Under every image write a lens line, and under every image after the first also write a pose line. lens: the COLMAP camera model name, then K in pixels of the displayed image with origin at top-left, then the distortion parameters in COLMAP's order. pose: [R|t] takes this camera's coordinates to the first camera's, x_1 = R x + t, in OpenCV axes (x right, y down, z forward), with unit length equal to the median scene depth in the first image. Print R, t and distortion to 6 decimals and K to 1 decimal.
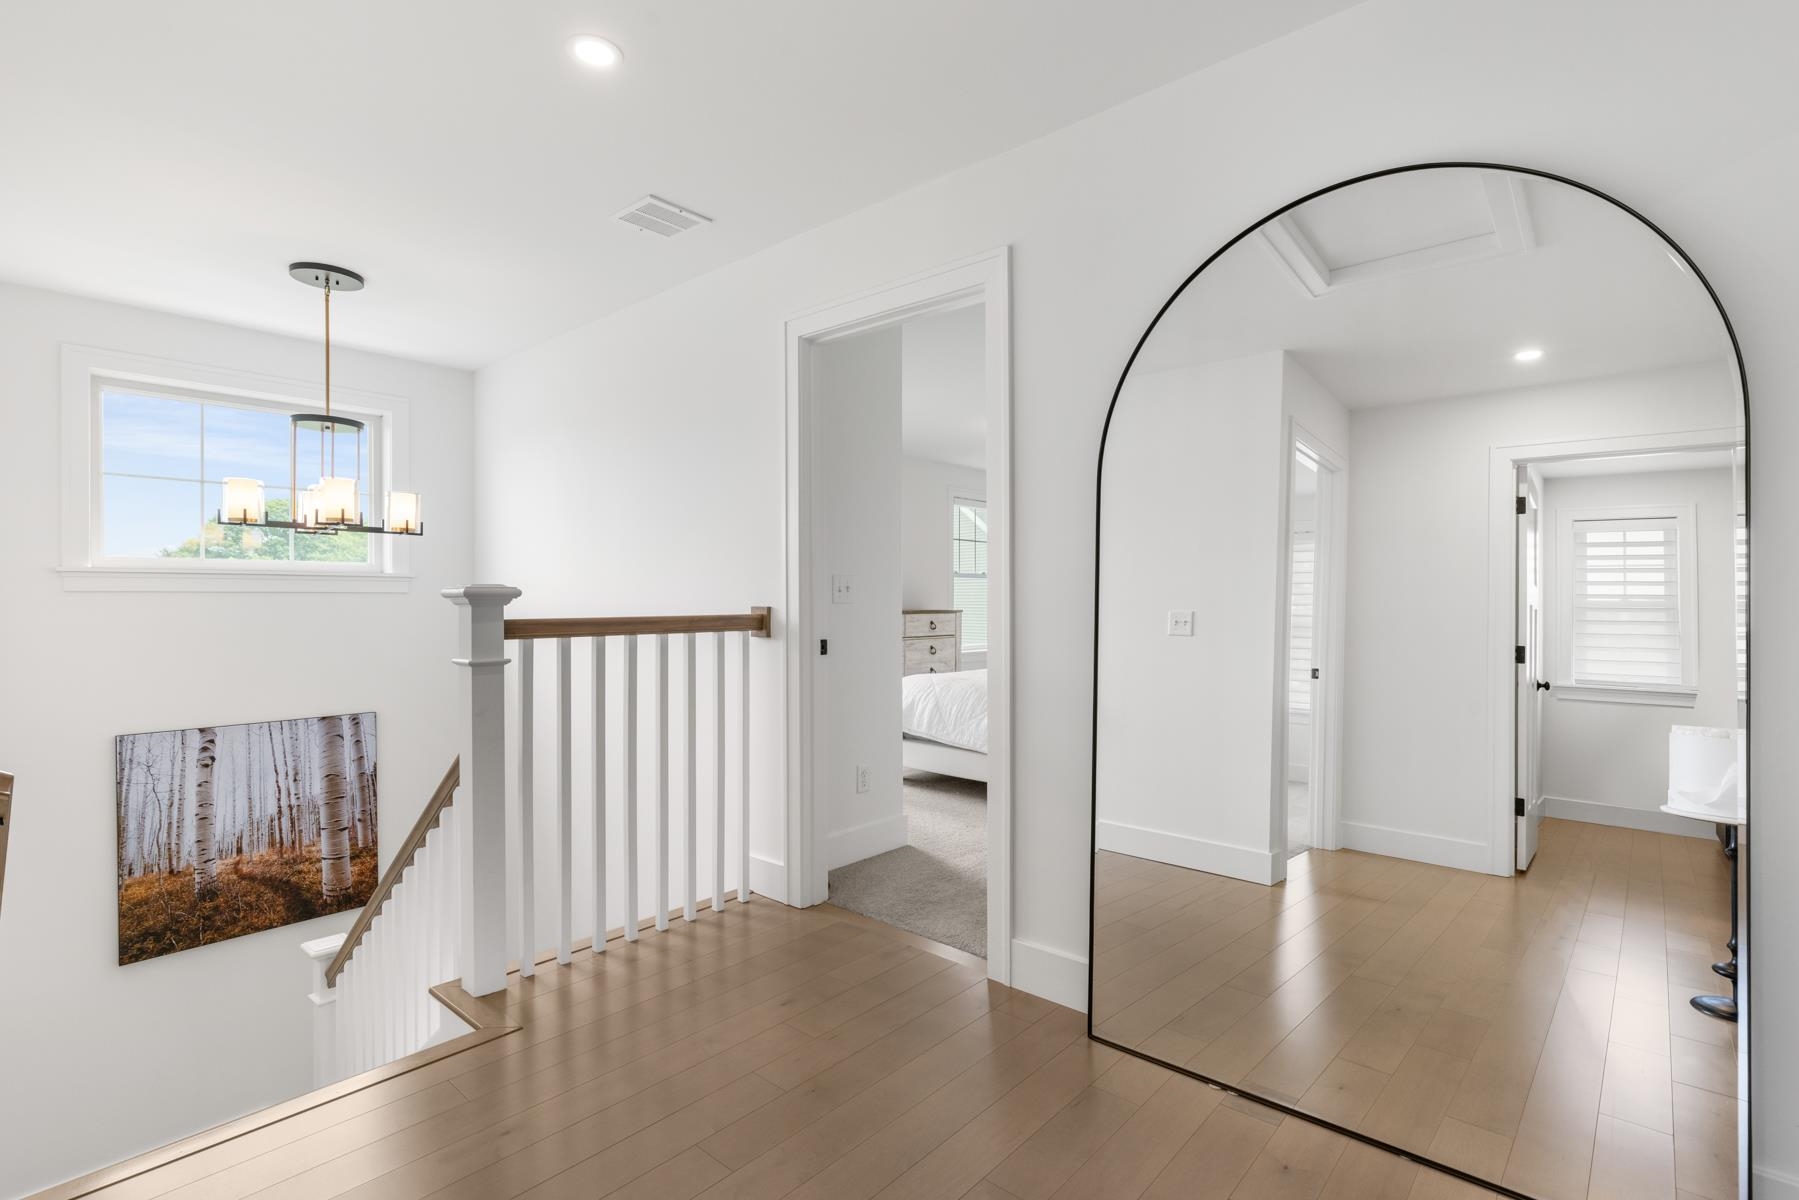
lens RADIAL K [[846.8, 0, 913.2], [0, 846.8, 604.1], [0, 0, 1]] dist [0.000305, 0.000942]
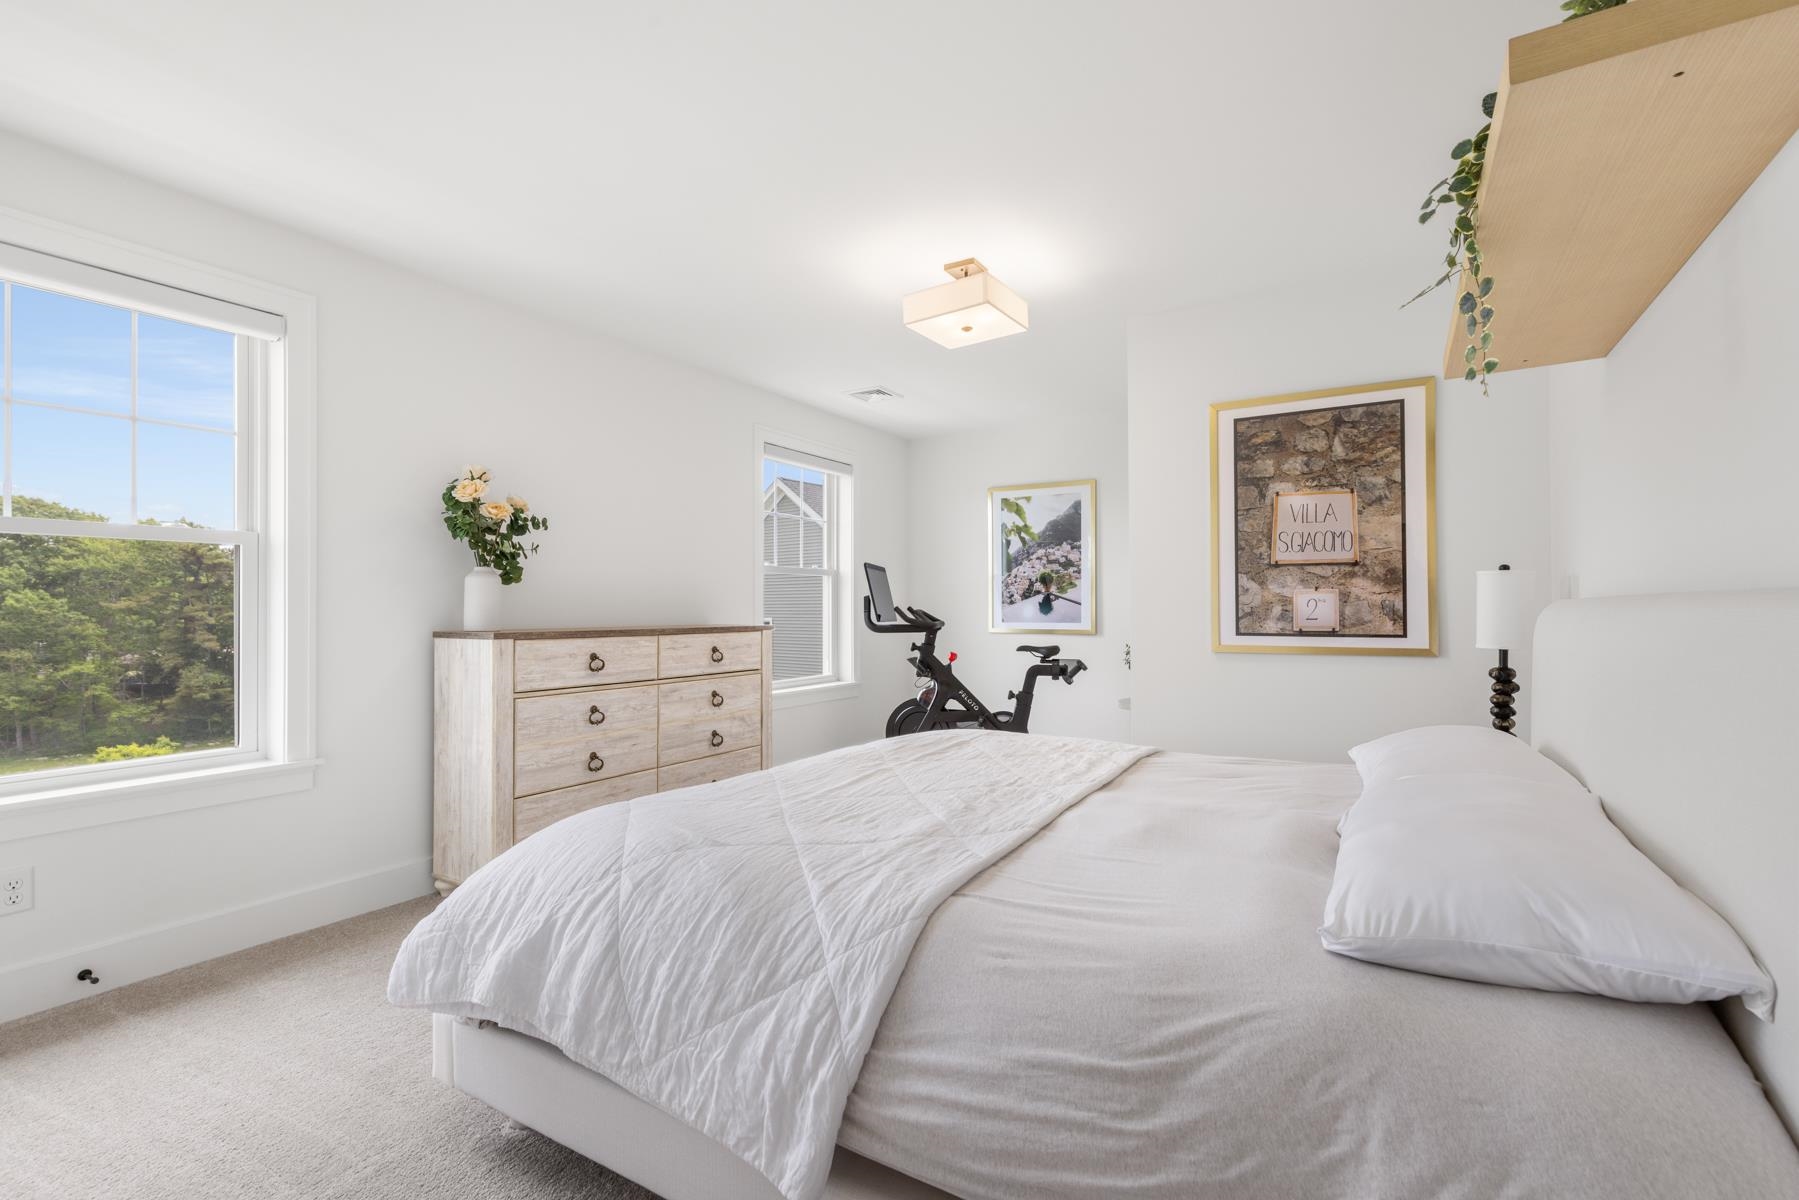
lens RADIAL K [[817.3, 0, 912.6], [0, 817.3, 596.9], [0, 0, 1]] dist [0.003367, -0.000091]
pose [[0.983650, -0.002497, 0.180072, 0.101561], [0.005961, 0.999807, -0.018696, -0.003633], [-0.179990, 0.019463, 0.983476, 0.843605]]
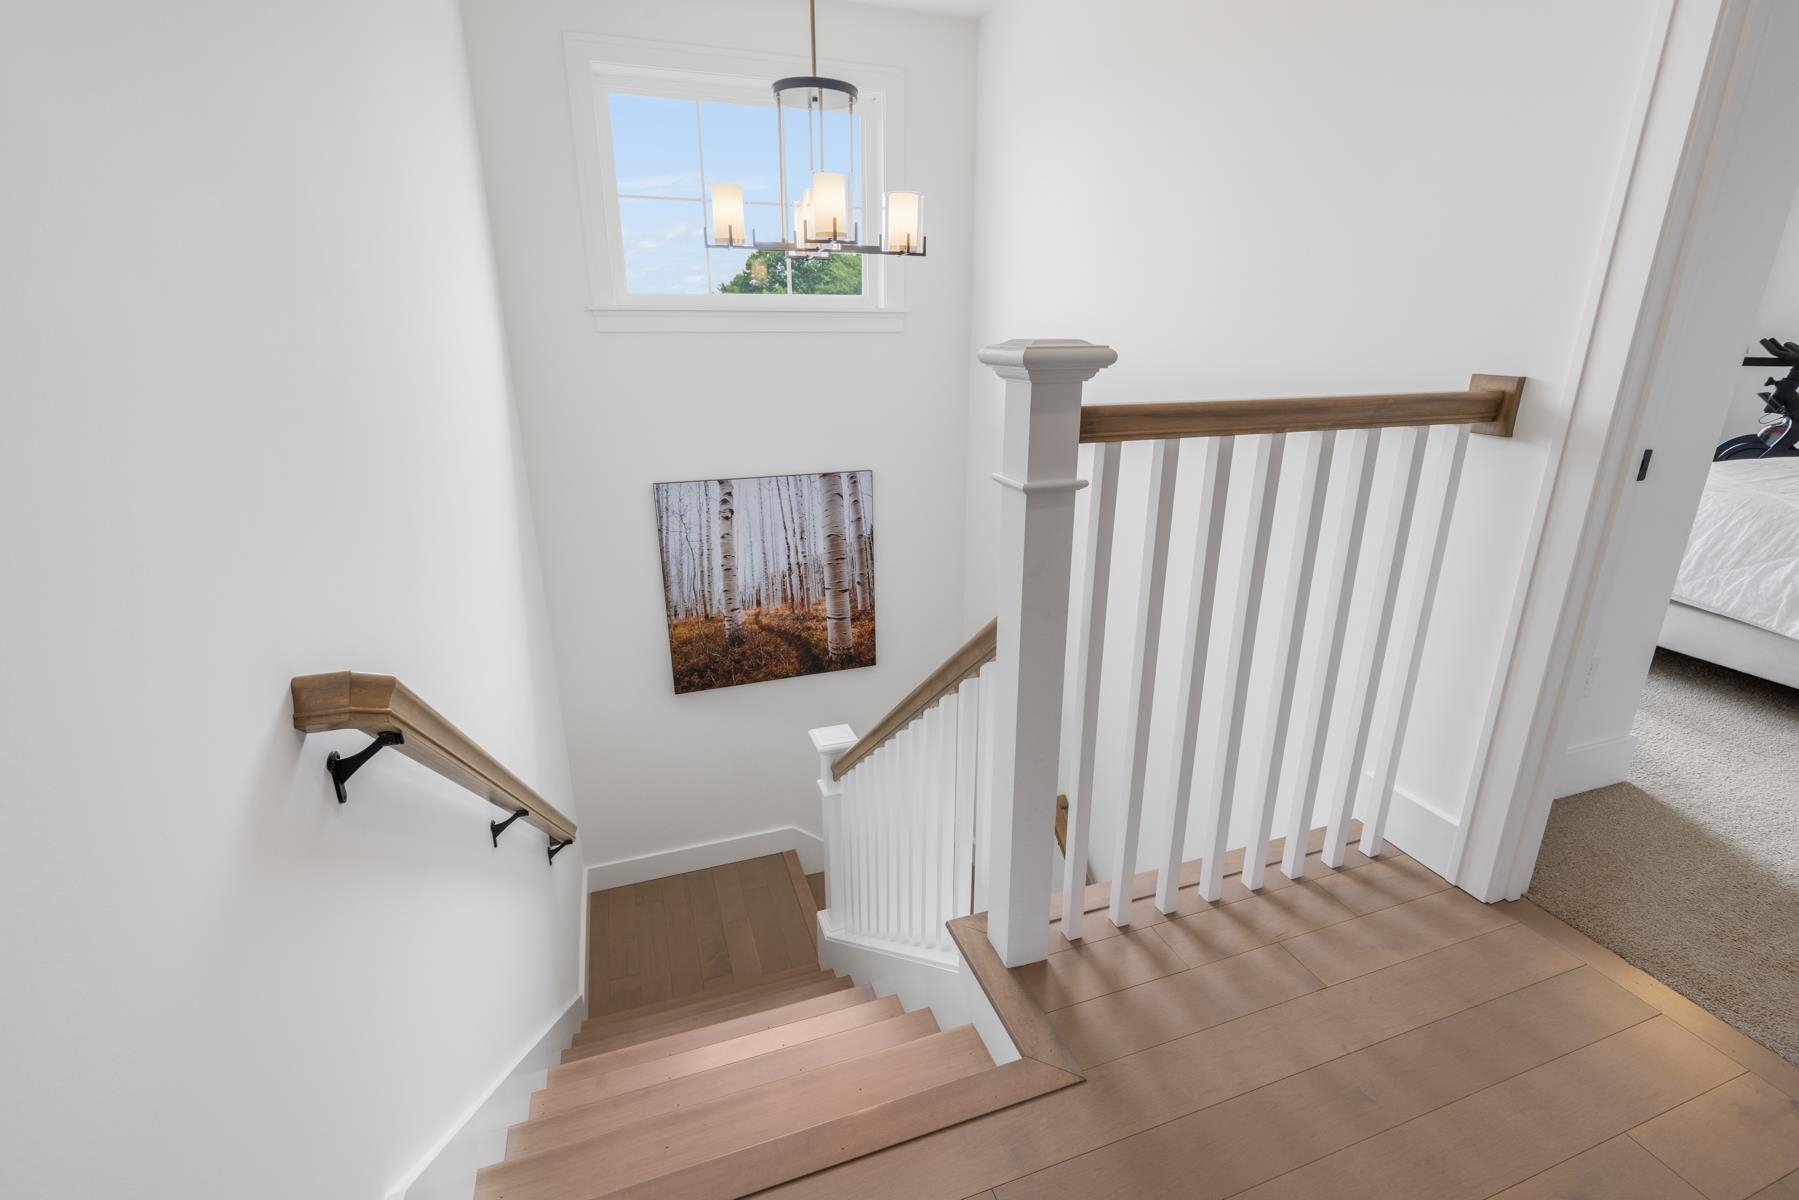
lens RADIAL K [[817.3, 0, 912.6], [0, 817.3, 596.9], [0, 0, 1]] dist [0.003367, -0.000091]
pose [[0.872554, 0.156630, -0.462728, -0.194122], [-0.006473, 0.950831, 0.309643, -0.017176], [0.488475, -0.267185, 0.830665, 0.294418]]
